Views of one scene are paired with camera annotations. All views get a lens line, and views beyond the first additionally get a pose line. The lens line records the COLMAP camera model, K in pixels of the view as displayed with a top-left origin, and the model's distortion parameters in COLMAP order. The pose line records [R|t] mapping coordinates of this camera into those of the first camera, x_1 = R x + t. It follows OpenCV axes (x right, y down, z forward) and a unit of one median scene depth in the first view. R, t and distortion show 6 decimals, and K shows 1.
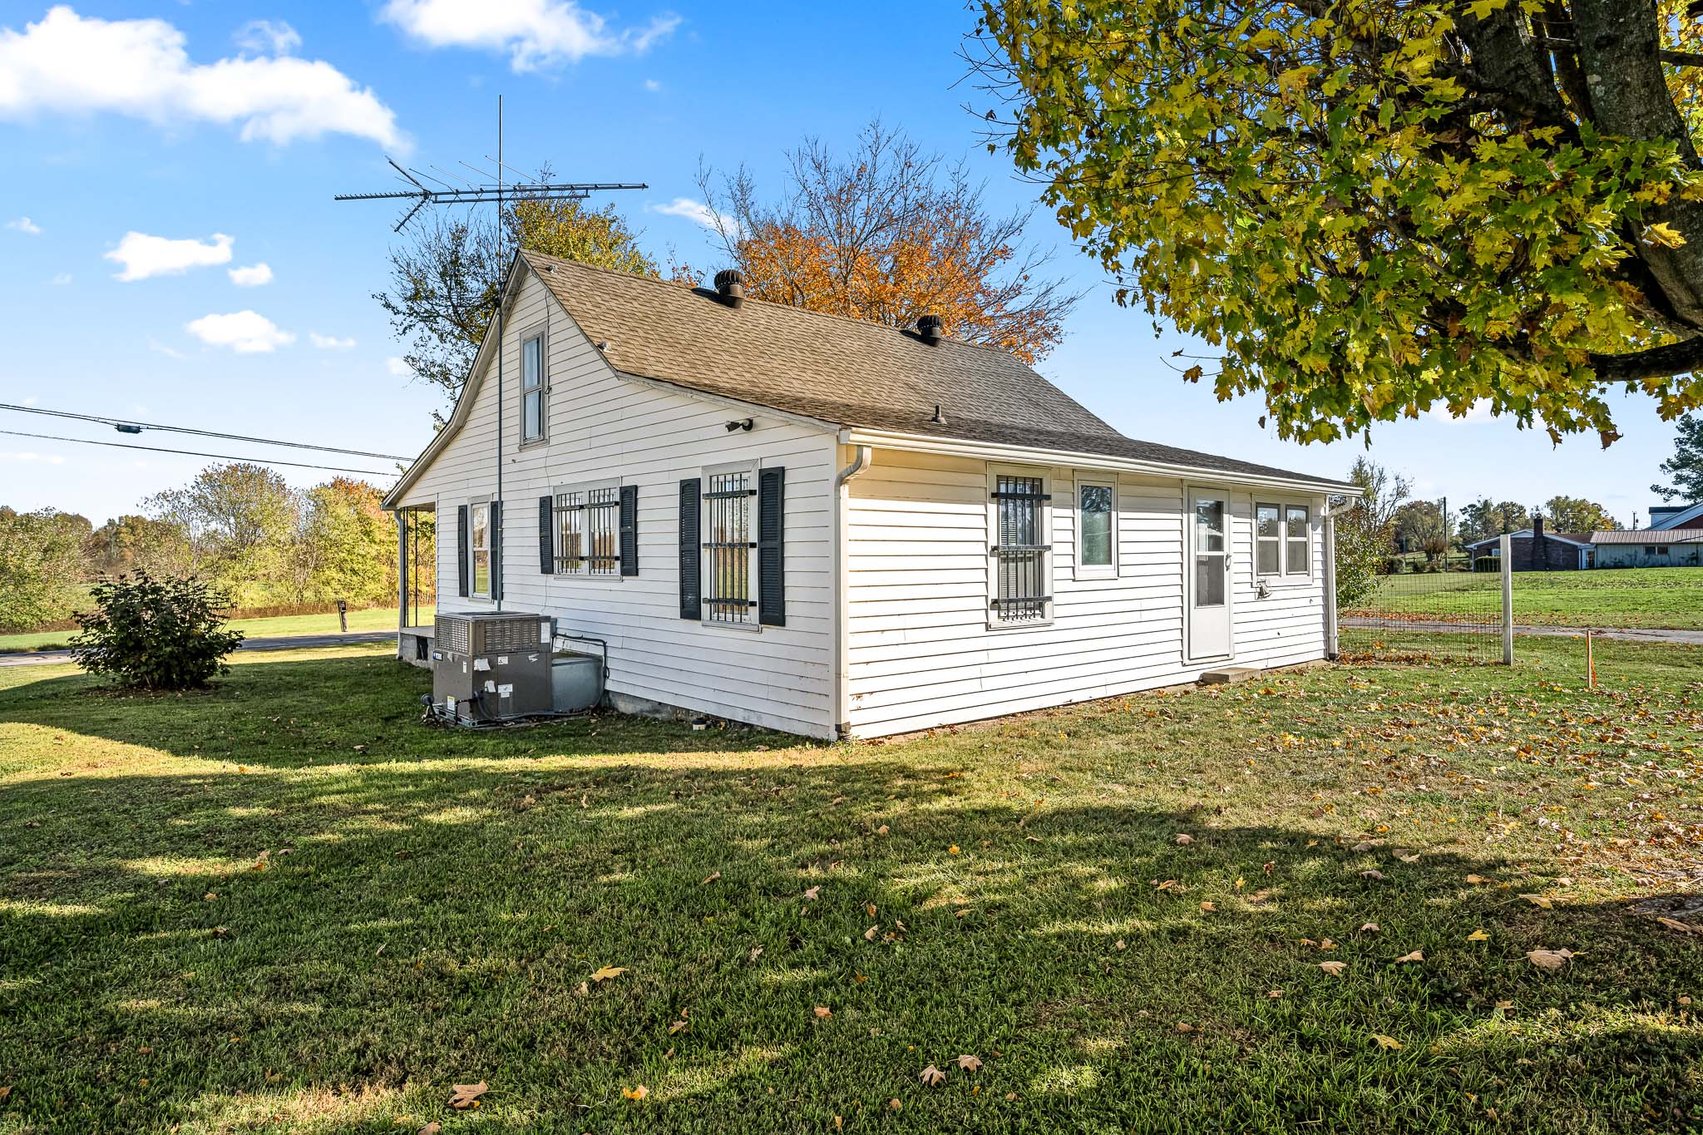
lens RADIAL K [[932.9, 0, 861.2], [0, 932.9, 565.6], [0, 0, 1]] dist [-0.003206, -0.000140]
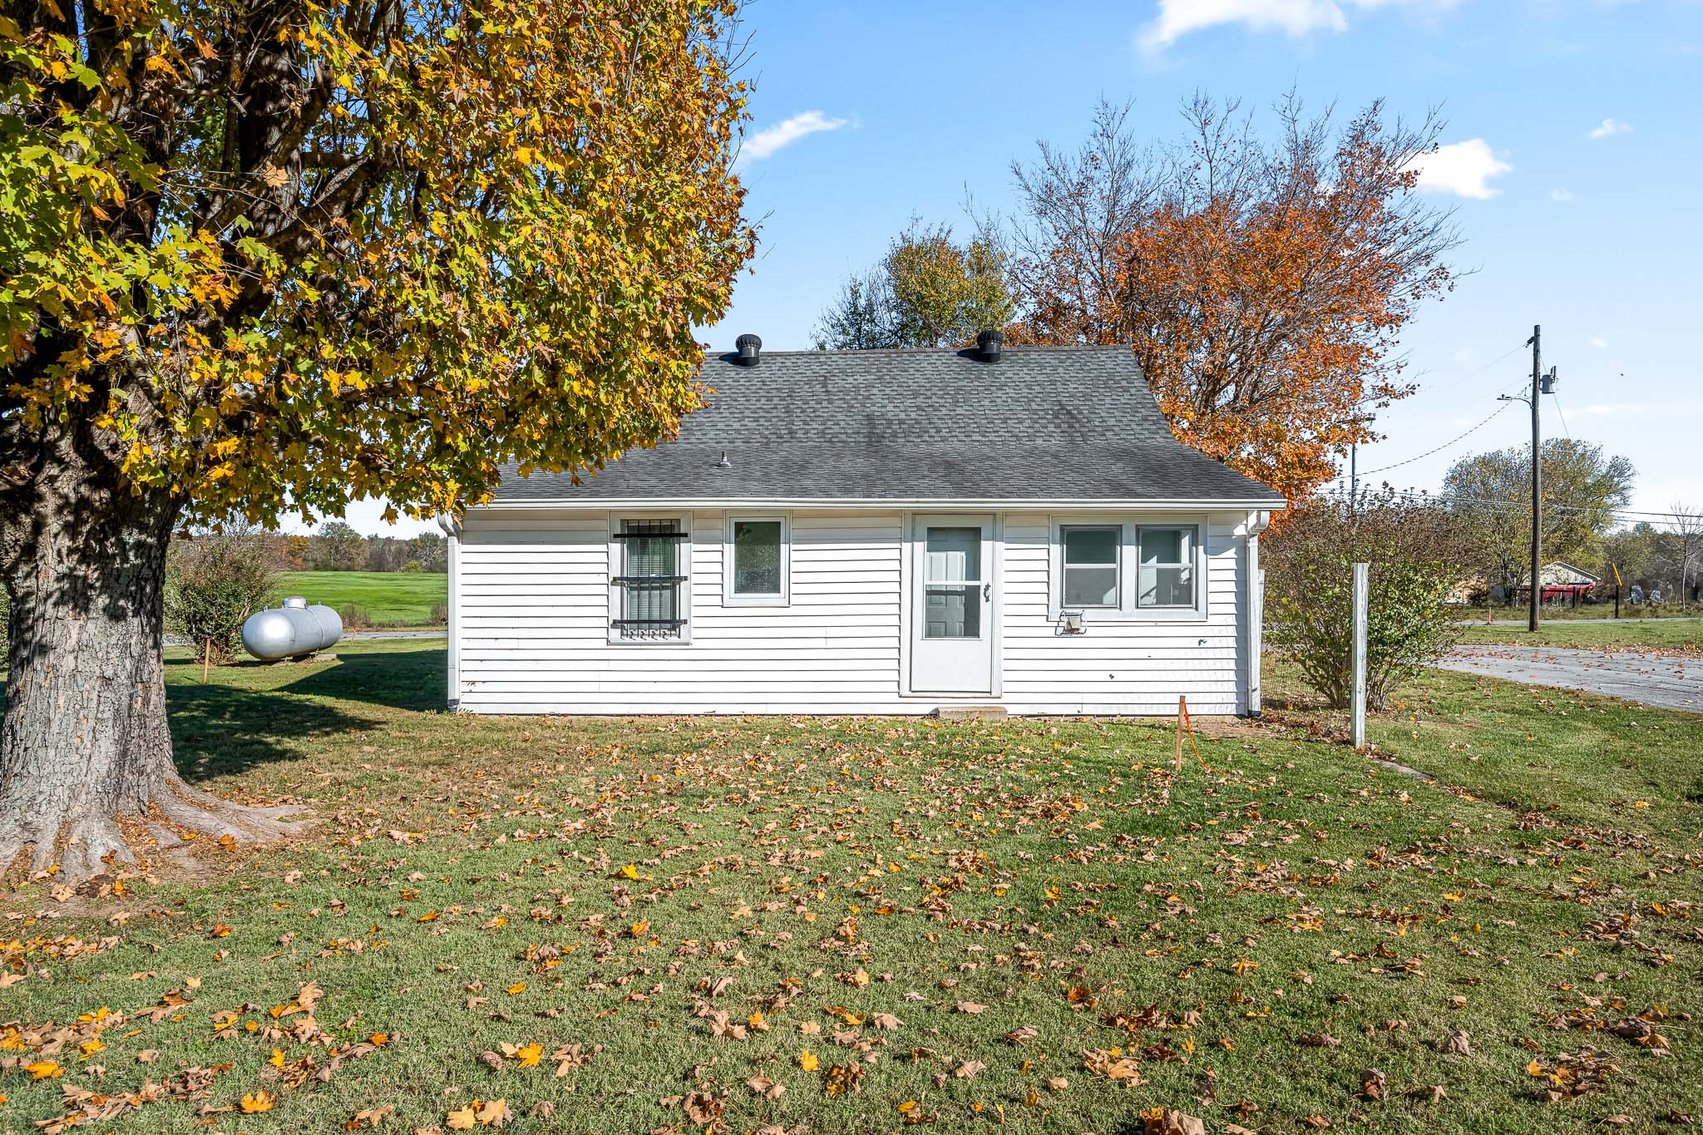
lens RADIAL K [[1029.4, 0, 852.8], [0, 1029.4, 565.8], [0, 0, 1]] dist [0.001780, -0.000628]
pose [[0.737833, 0.007147, -0.674945, 1.257446], [-0.007326, 0.999970, 0.002580, -0.040542], [0.674943, 0.003041, 0.737863, 0.190632]]
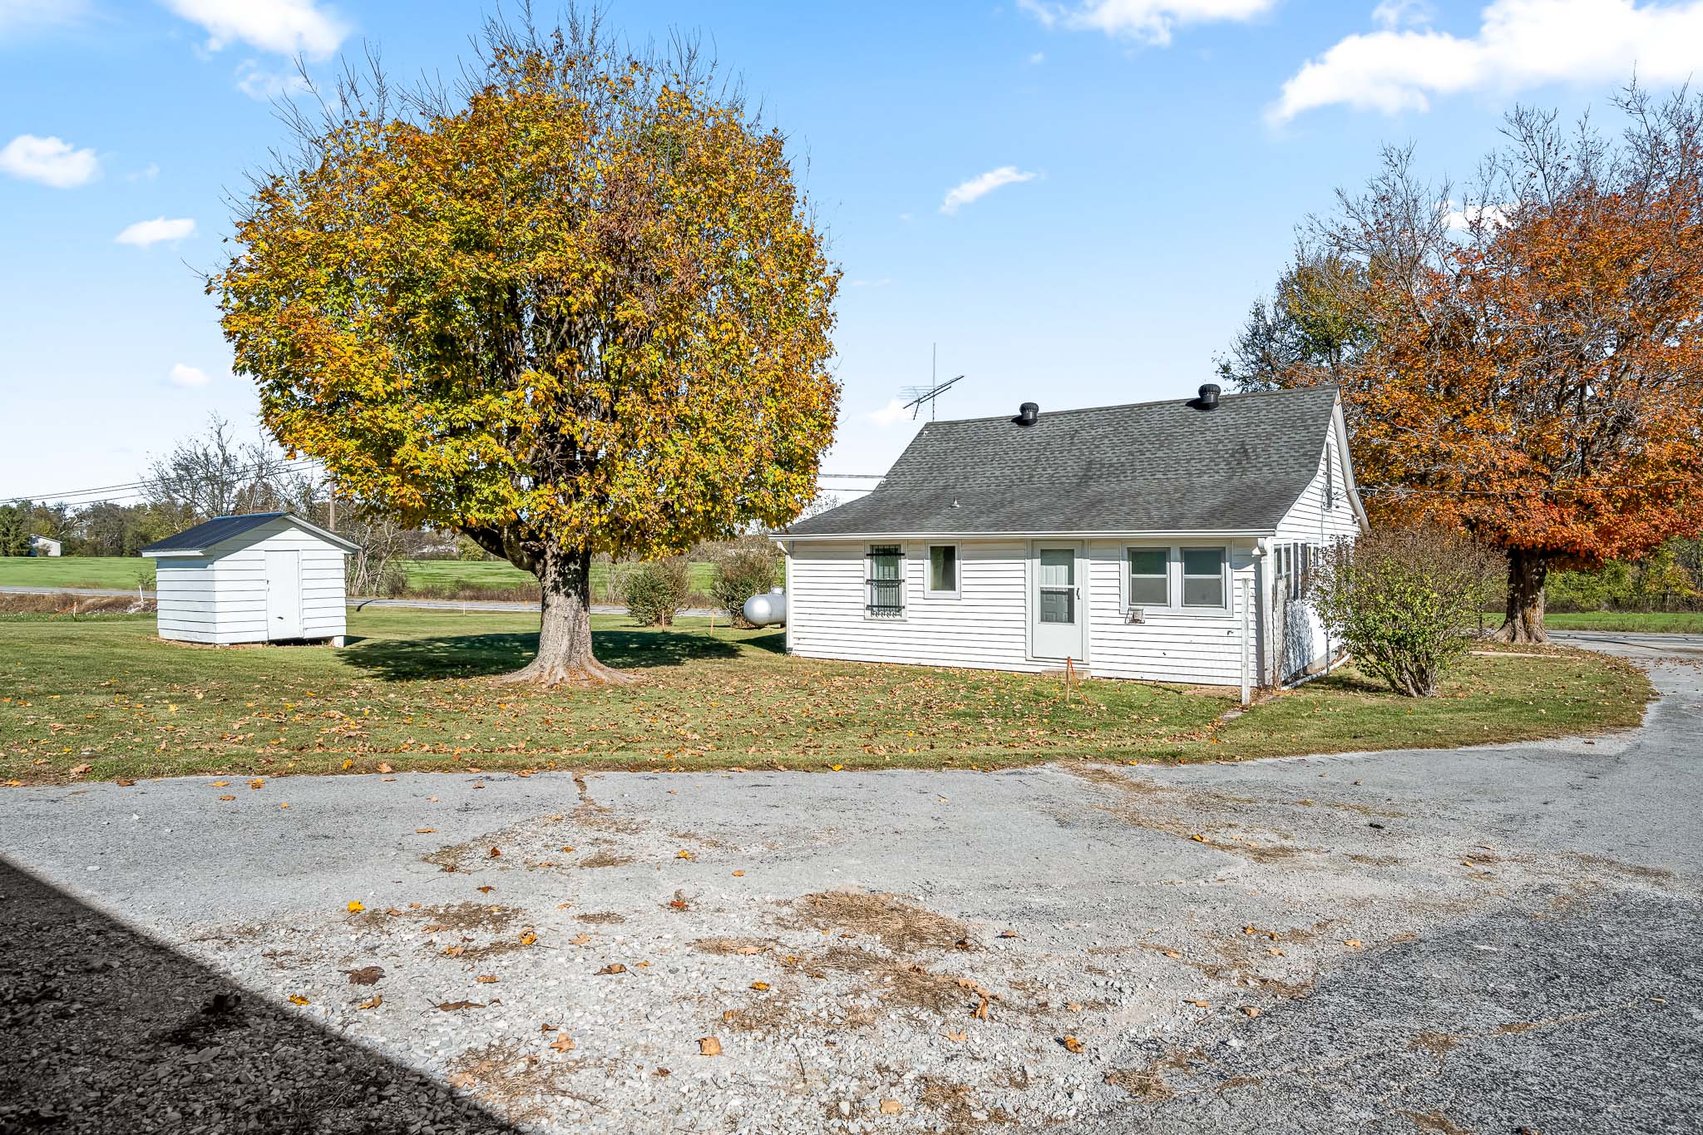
lens RADIAL K [[1029.4, 0, 854.0], [0, 1029.4, 553.5], [0, 0, 1]] dist [0.001780, -0.000628]
pose [[0.269455, 0.004190, -0.963004, 2.259991], [-0.007342, 0.999970, 0.002297, -0.080788], [0.962985, 0.006451, 0.269478, 0.337722]]
